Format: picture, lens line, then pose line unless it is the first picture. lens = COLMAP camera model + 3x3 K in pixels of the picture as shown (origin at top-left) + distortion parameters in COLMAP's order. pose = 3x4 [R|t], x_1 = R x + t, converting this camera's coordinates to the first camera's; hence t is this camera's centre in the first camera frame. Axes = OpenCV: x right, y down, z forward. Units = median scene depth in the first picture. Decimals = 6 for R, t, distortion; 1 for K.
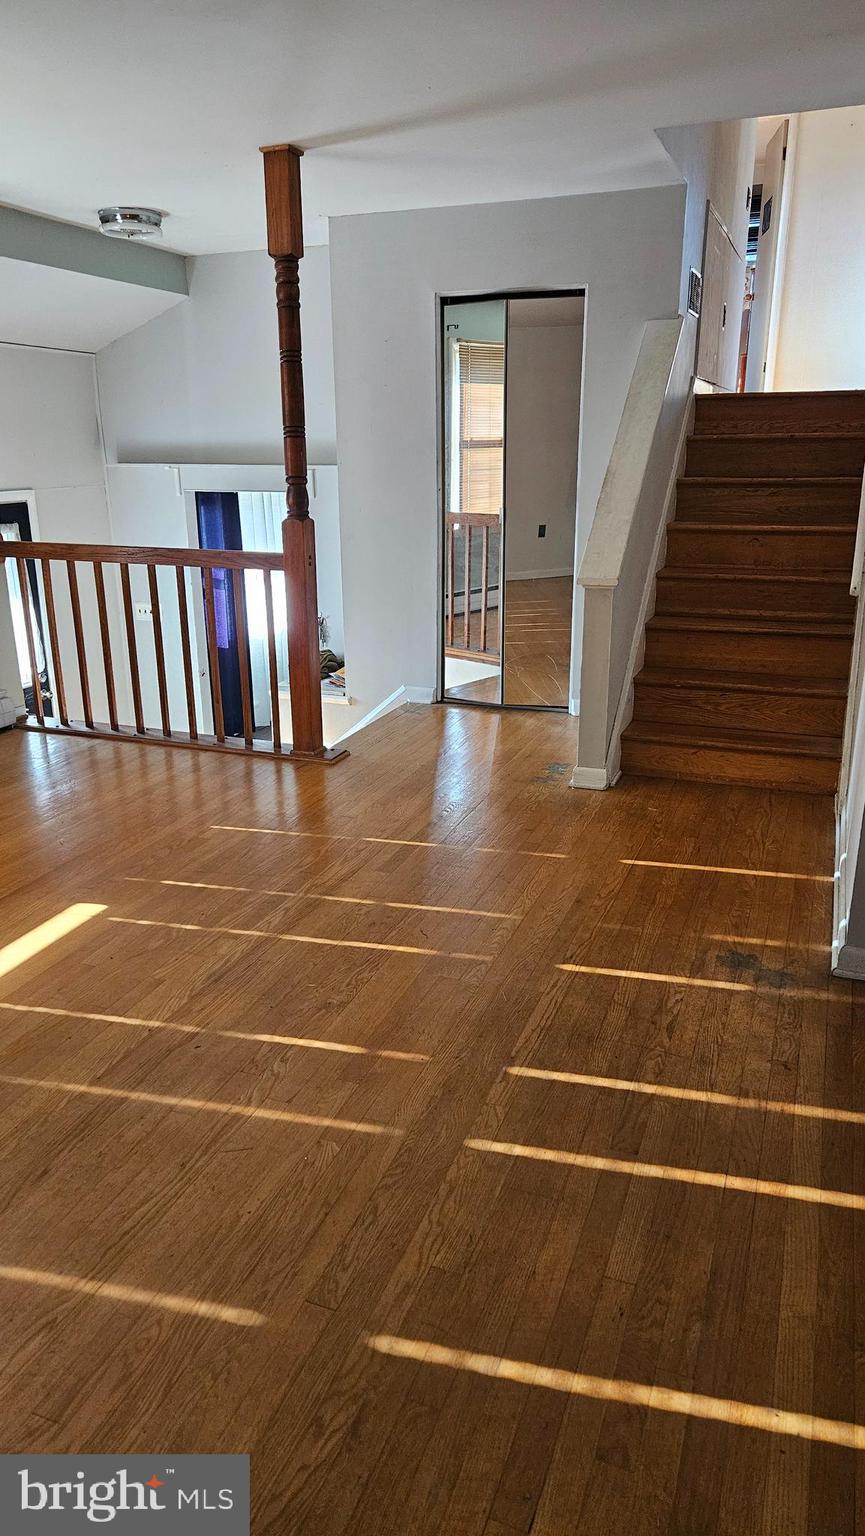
lens RADIAL K [[1015.2, 0, 435.8], [0, 1015.2, 771.3], [0, 0, 1]] dist [0.045715, -0.002950]
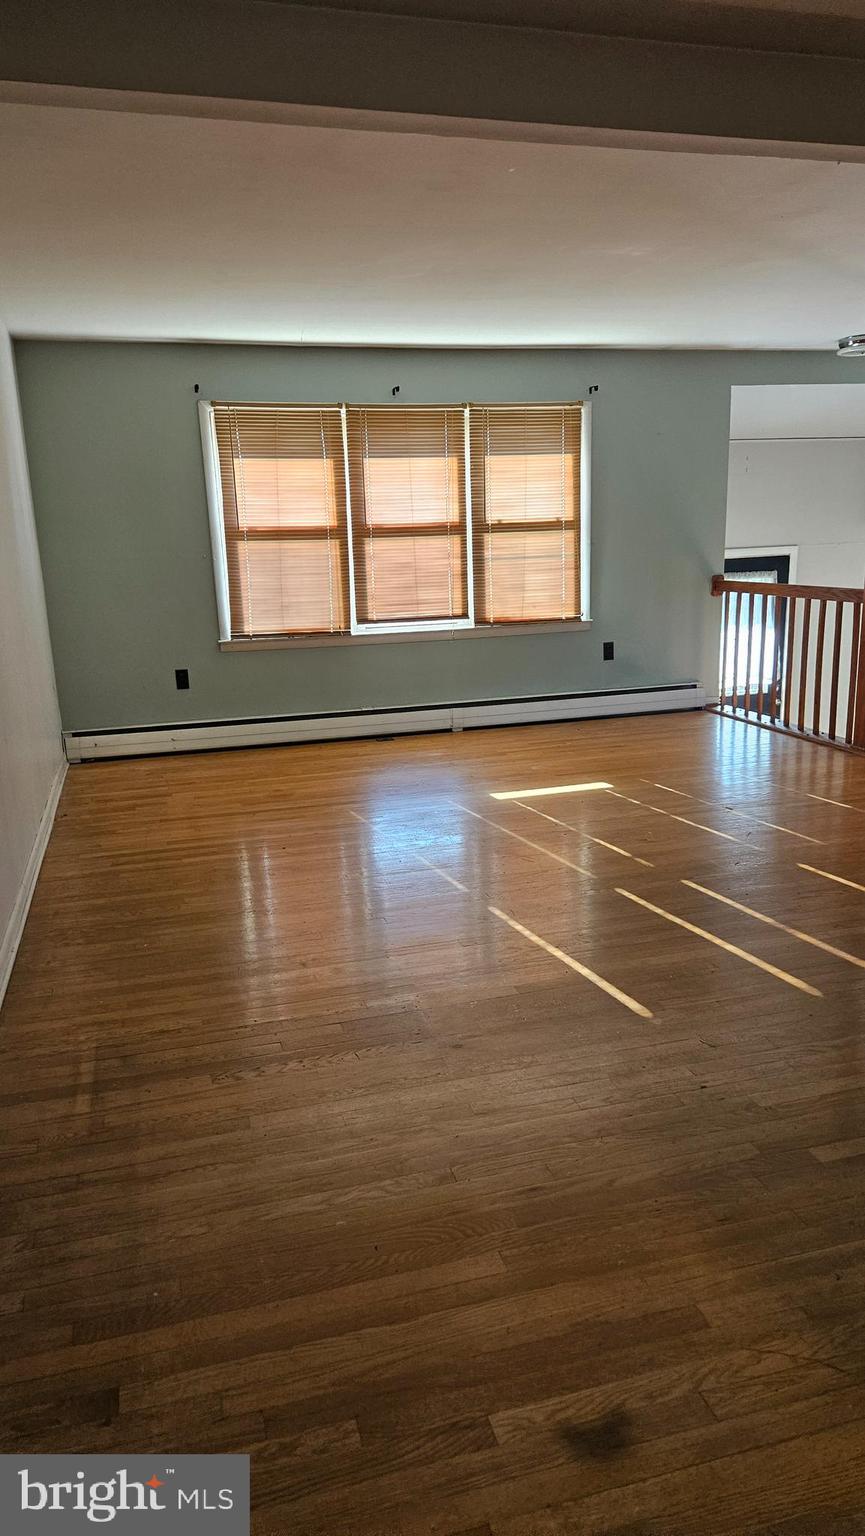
lens RADIAL K [[1015.2, 0, 424.6], [0, 1015.2, 769.9], [0, 0, 1]] dist [0.045715, -0.002950]
pose [[0.597656, 0.166189, -0.784340, 0.447973], [-0.210647, 0.976461, 0.046386, 0.051742], [0.773586, 0.137496, 0.618595, -0.158200]]
